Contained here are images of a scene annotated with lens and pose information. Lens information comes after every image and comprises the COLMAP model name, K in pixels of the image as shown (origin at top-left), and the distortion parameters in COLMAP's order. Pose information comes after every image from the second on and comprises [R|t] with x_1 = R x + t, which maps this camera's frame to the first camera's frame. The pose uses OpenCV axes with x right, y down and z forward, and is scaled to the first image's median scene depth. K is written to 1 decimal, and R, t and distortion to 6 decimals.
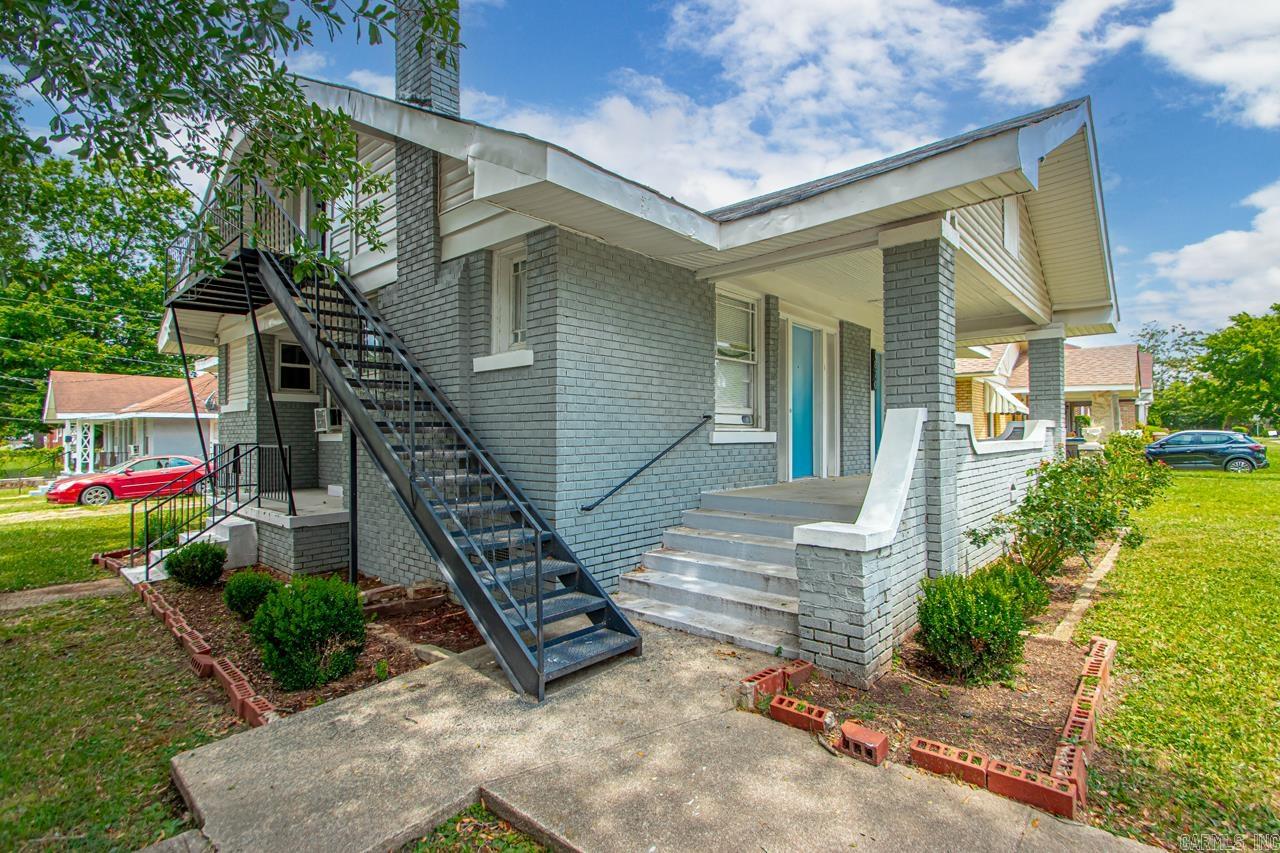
lens RADIAL K [[610.4, 0, 640.0], [0, 610.4, 426.5], [0, 0, 1]] dist [-0.002435, -0.000142]
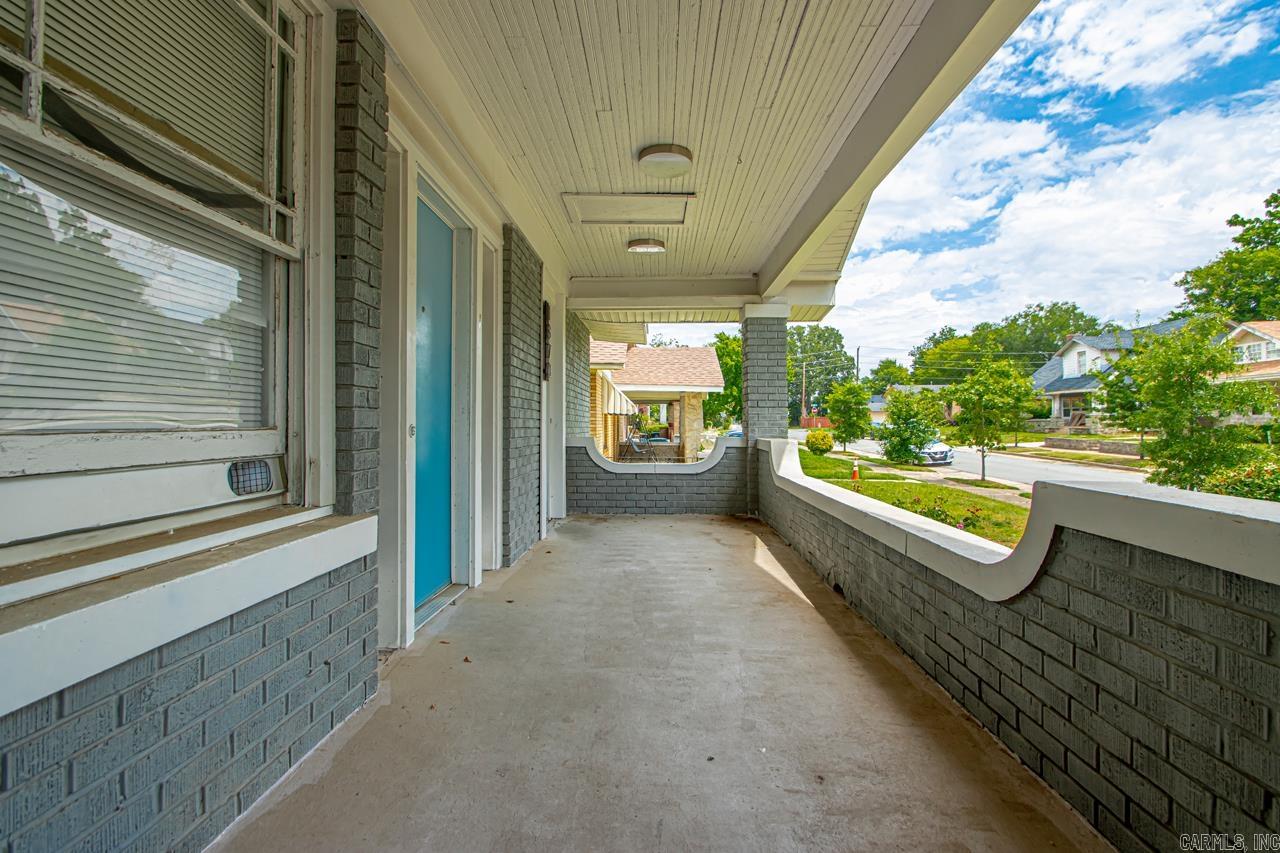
lens RADIAL K [[633.4, 0, 630.8], [0, 633.4, 425.2], [0, 0, 1]] dist [0.002699, 0.000270]
pose [[0.783825, 0.005440, 0.620958, 0.134229], [-0.014908, 0.999838, 0.010058, -0.036627], [-0.620803, -0.017141, 0.783779, 0.700004]]
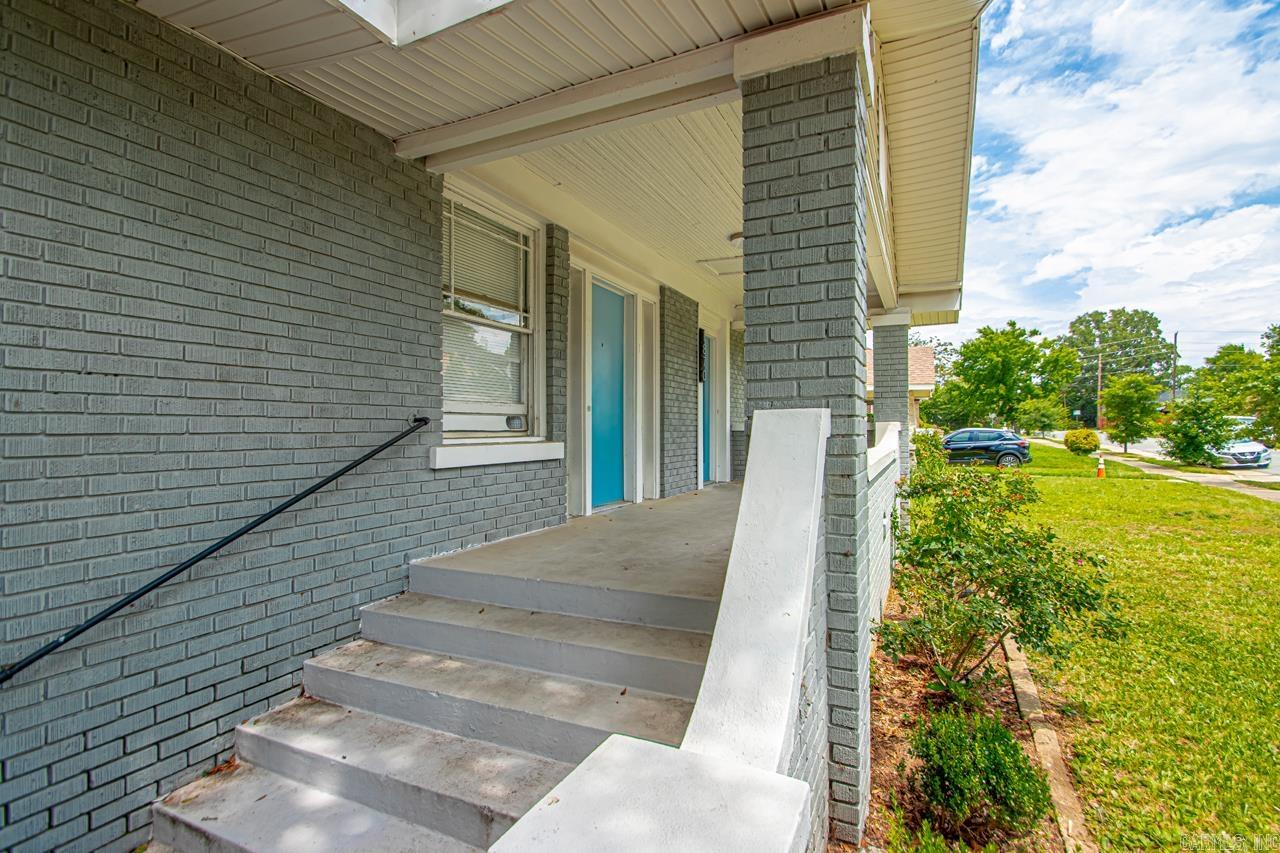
lens RADIAL K [[610.4, 0, 640.0], [0, 610.4, 426.5], [0, 0, 1]] dist [-0.002435, -0.000142]
pose [[0.960759, -0.000226, 0.277385, 0.123670], [-0.002113, 0.999965, 0.008133, -0.012635], [-0.277377, -0.008400, 0.960724, 0.369450]]
